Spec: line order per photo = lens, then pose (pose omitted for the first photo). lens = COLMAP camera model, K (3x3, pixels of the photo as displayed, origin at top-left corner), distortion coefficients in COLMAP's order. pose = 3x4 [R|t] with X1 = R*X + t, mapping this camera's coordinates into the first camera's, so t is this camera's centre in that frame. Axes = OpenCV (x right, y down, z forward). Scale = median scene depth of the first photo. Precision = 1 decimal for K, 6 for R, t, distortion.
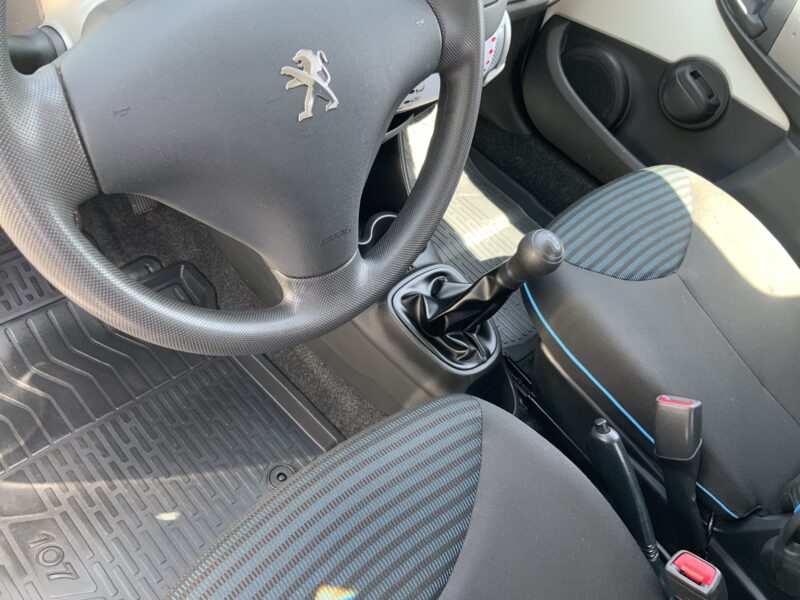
lens RADIAL K [[662.3, 0, 405.9], [0, 662.3, 295.8], [0, 0, 1]] dist [0.035511, -0.053490]
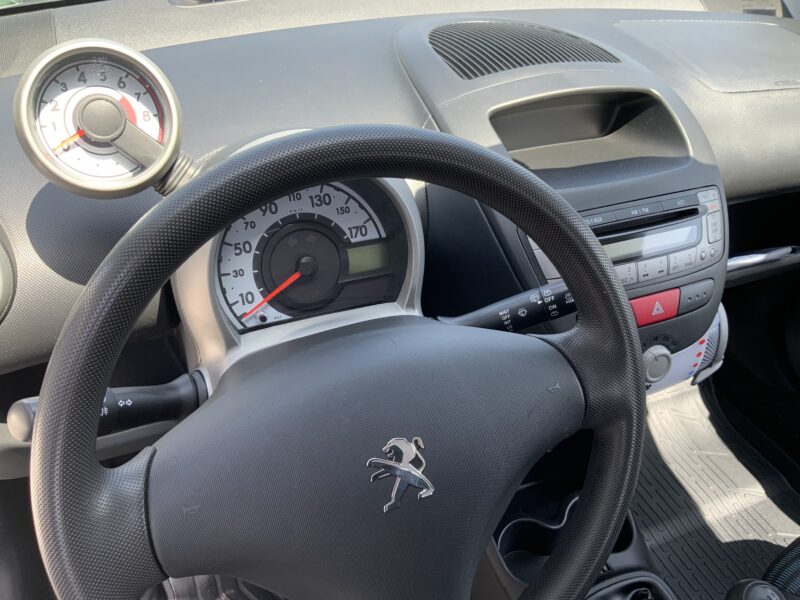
lens RADIAL K [[662.3, 0, 405.9], [0, 662.3, 295.8], [0, 0, 1]] dist [0.035511, -0.053490]
pose [[0.923940, 0.047911, -0.379524, 0.100075], [-0.152680, 0.955863, -0.251027, -0.160912], [0.350746, 0.289880, 0.890475, 0.055791]]
